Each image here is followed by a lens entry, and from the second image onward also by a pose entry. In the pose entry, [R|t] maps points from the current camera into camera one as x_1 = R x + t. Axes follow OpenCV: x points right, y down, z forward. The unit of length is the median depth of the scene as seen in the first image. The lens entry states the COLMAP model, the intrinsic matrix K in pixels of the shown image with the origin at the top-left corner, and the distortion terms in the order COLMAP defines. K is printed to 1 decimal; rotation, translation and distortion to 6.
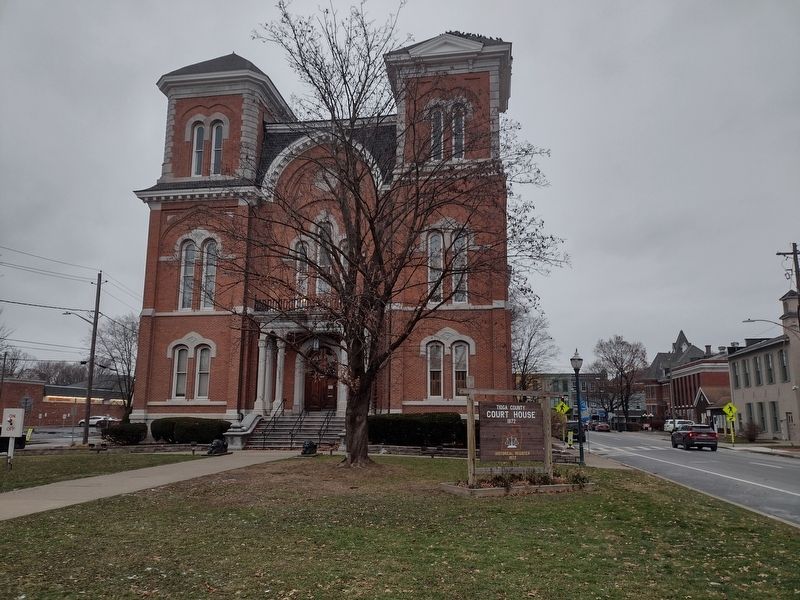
lens RADIAL K [[567.4, 0, 400.0], [0, 567.4, 300.0], [0, 0, 1]] dist [0.065244, -0.102987]
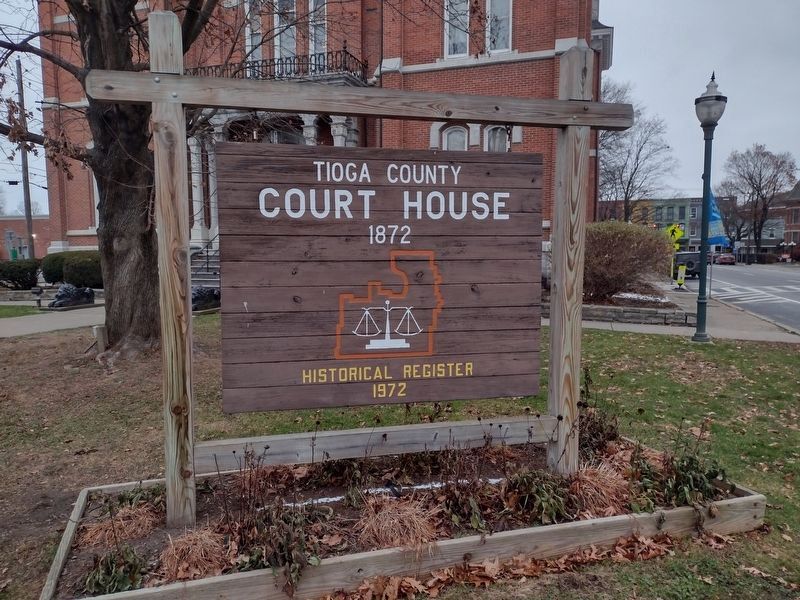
lens RADIAL K [[567.4, 0, 400.0], [0, 567.4, 300.0], [0, 0, 1]] dist [0.065244, -0.102987]
pose [[0.984438, 0.002575, -0.175711, 0.072494], [0.046968, 0.959662, 0.277205, 0.053506], [0.169337, -0.281144, 0.944607, 0.238674]]
